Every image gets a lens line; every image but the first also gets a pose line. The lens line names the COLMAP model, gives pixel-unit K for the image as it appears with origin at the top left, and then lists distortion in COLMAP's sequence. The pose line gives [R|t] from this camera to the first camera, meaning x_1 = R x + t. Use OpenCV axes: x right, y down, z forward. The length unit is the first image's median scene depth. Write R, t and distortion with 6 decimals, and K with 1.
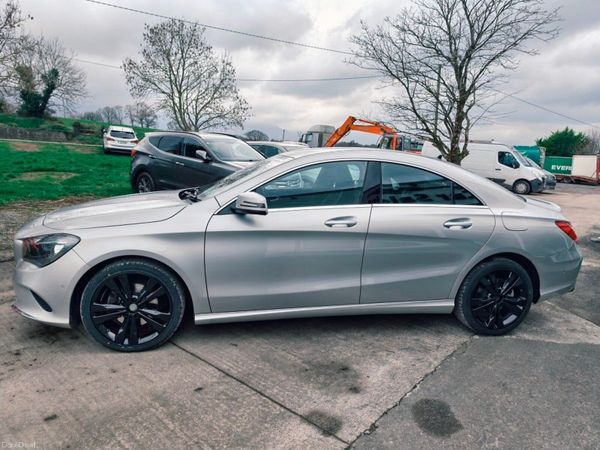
lens RADIAL K [[416.3, 0, 307.3], [0, 416.3, 224.2], [0, 0, 1]] dist [0.005585, 0.000051]
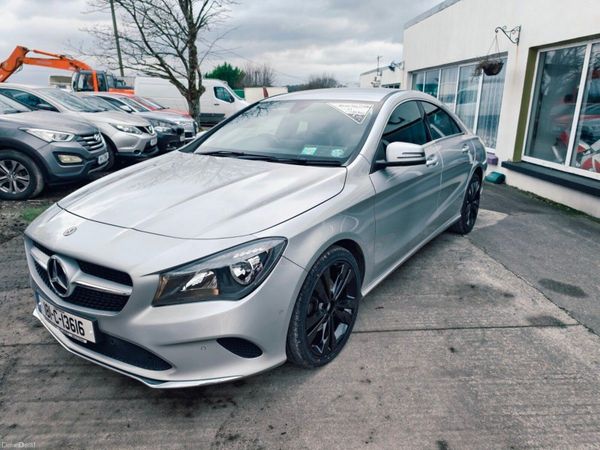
lens RADIAL K [[416.3, 0, 307.3], [0, 416.3, 224.2], [0, 0, 1]] dist [0.005585, 0.000051]
pose [[0.724337, -0.245805, 0.644139, -0.121074], [0.150688, 0.968140, 0.199995, -0.015225], [-0.672777, -0.047800, 0.738300, 0.059891]]
